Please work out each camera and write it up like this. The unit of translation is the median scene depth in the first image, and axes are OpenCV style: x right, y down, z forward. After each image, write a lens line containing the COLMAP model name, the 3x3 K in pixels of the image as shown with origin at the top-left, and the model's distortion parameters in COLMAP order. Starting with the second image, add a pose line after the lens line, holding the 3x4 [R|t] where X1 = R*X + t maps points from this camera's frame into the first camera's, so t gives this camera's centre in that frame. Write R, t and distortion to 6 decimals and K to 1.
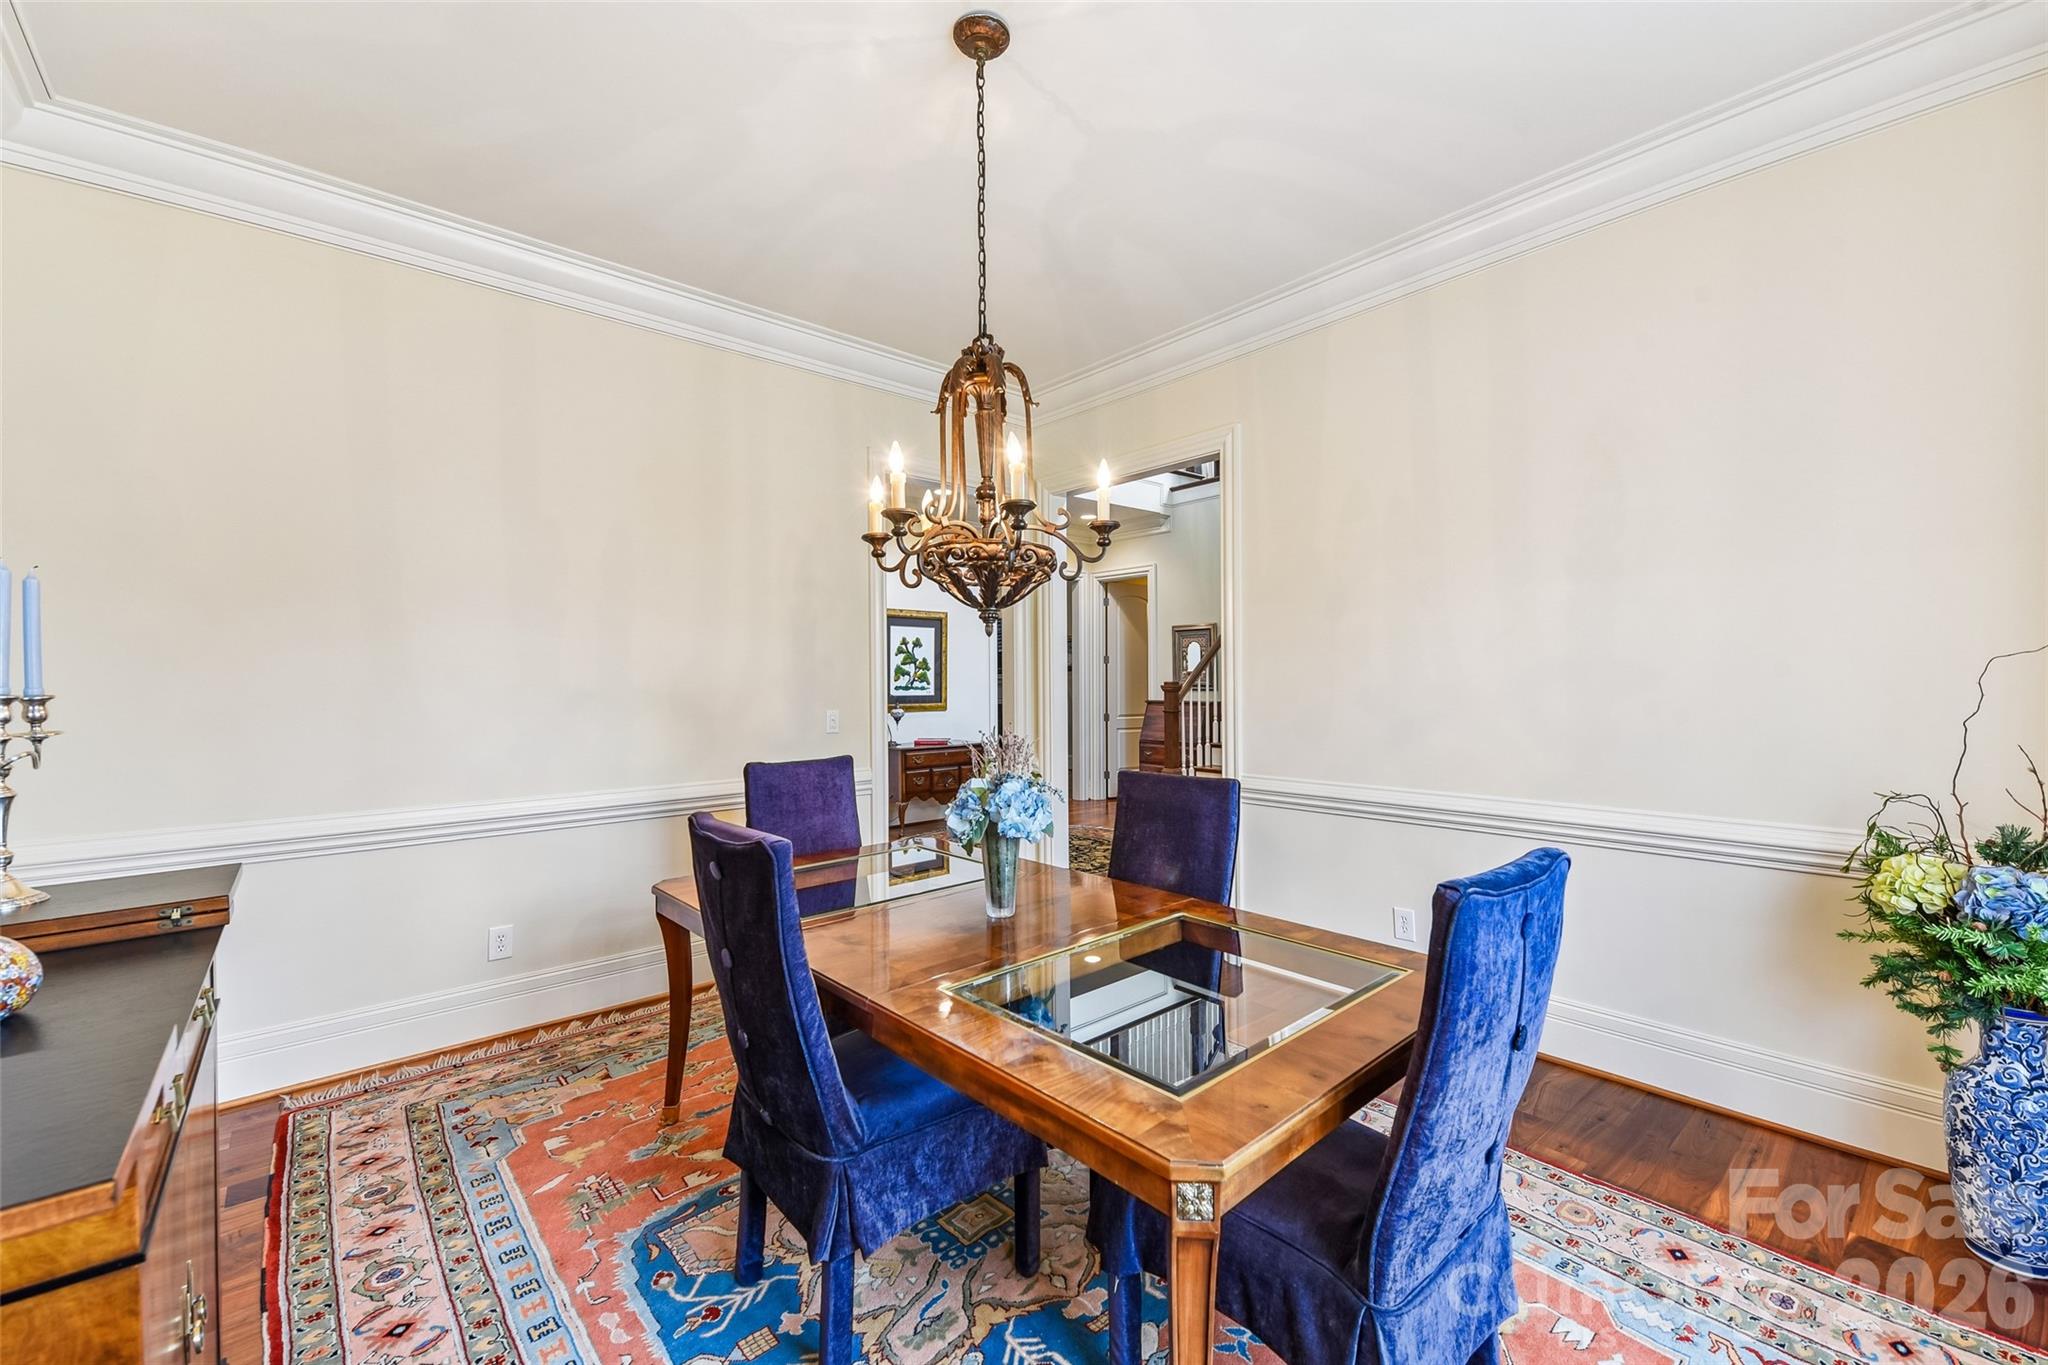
lens RADIAL K [[844.6, 0, 1029.7], [0, 844.6, 677.7], [0, 0, 1]] dist [-0.000155, 0.000000]
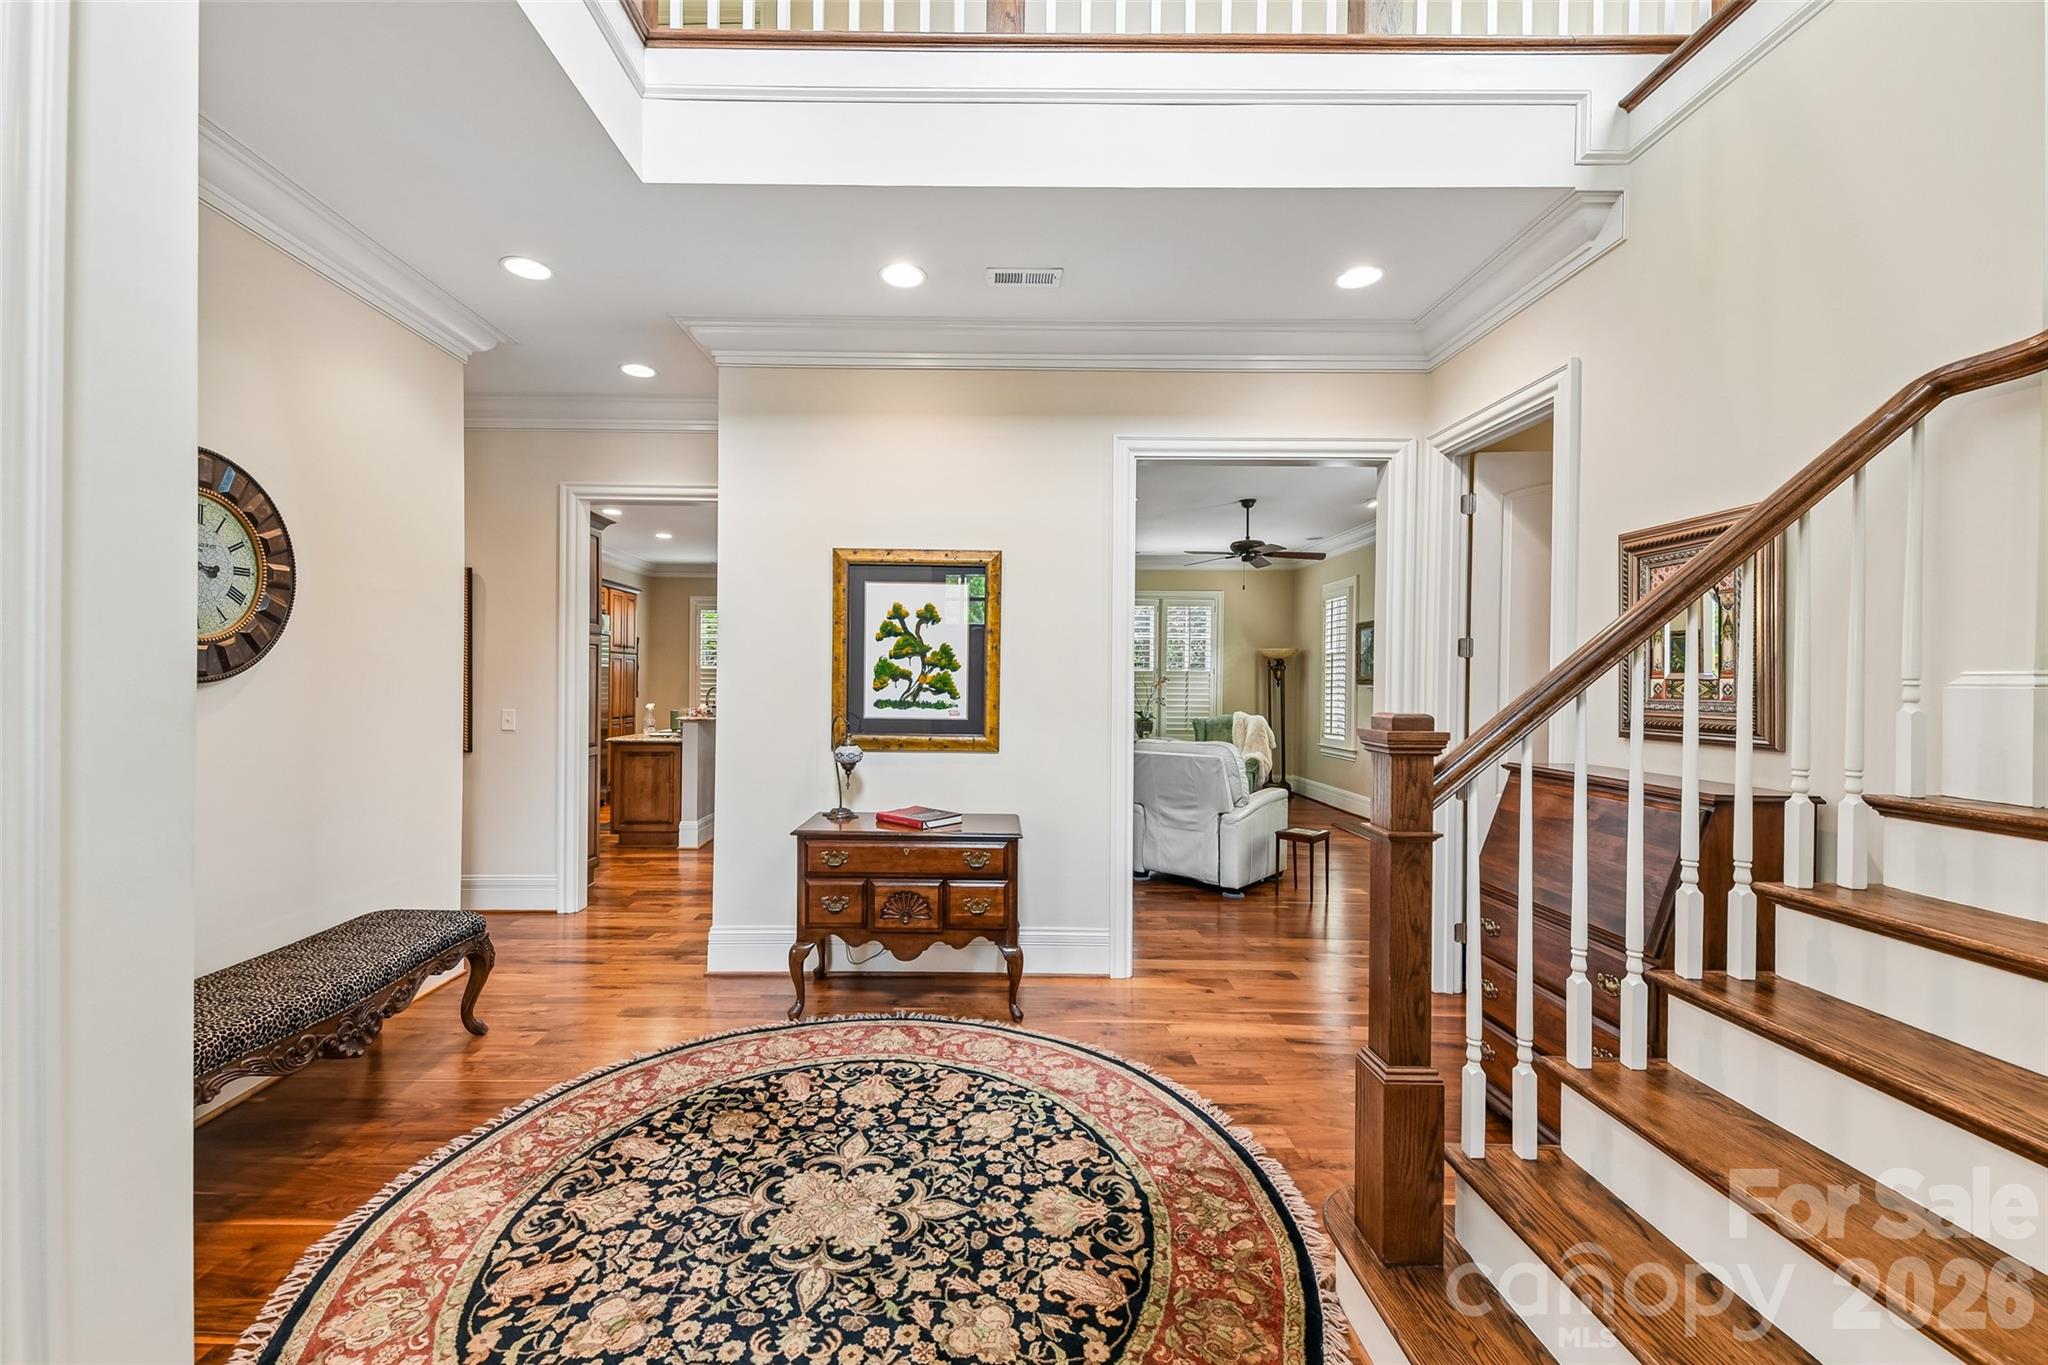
lens RADIAL K [[798.5, 0, 1012.8], [0, 798.5, 678.5], [0, 0, 1]] dist [-0.001104, 0.000201]
pose [[0.736730, 0.010929, -0.676099, 0.223433], [-0.012538, 0.999918, 0.002501, -0.005098], [0.676071, 0.006635, 0.736806, 0.686883]]
